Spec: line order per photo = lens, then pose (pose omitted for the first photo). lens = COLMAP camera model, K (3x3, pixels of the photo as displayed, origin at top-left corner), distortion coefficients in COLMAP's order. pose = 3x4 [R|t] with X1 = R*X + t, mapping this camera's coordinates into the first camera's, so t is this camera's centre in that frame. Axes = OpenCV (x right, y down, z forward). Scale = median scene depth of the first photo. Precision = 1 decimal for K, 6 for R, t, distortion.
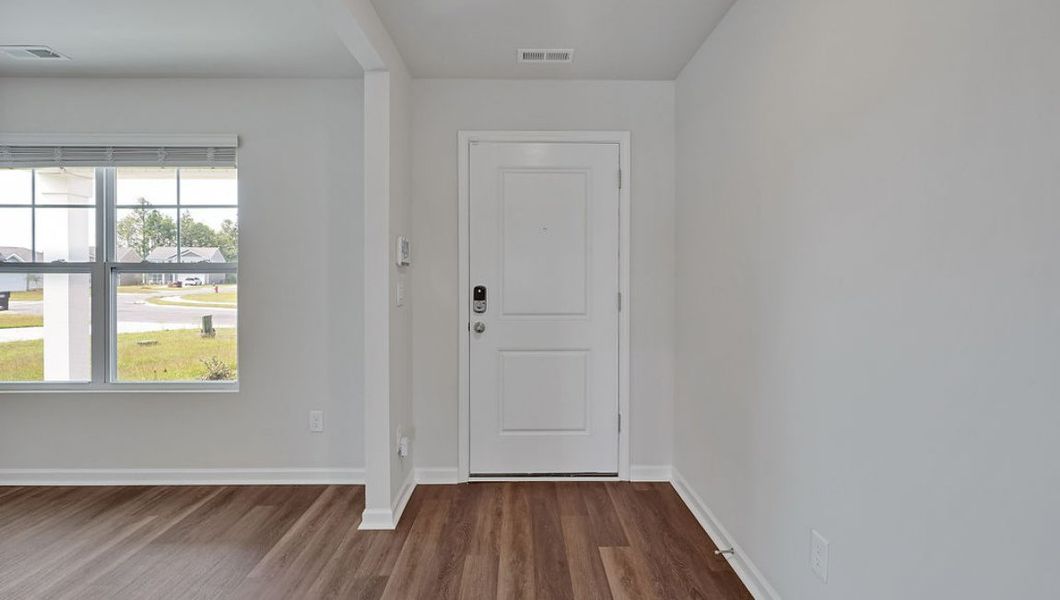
lens RADIAL K [[719.4, 0, 530.0], [0, 719.4, 300.0], [0, 0, 1]] dist [-0.002601, 0.000811]
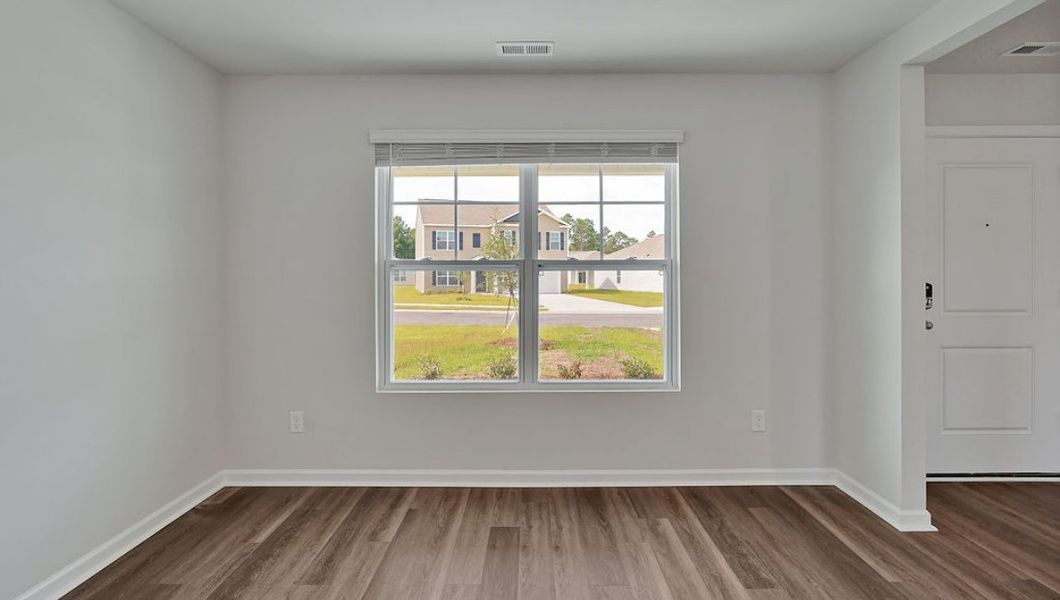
lens RADIAL K [[731.4, 0, 527.7], [0, 731.4, 279.0], [0, 0, 1]] dist [-0.003275, 0.004133]
pose [[0.999964, -0.004334, -0.007276, -0.596469], [0.004156, 0.999694, -0.024371, -0.001384], [0.007379, 0.024340, 0.999677, -0.003485]]
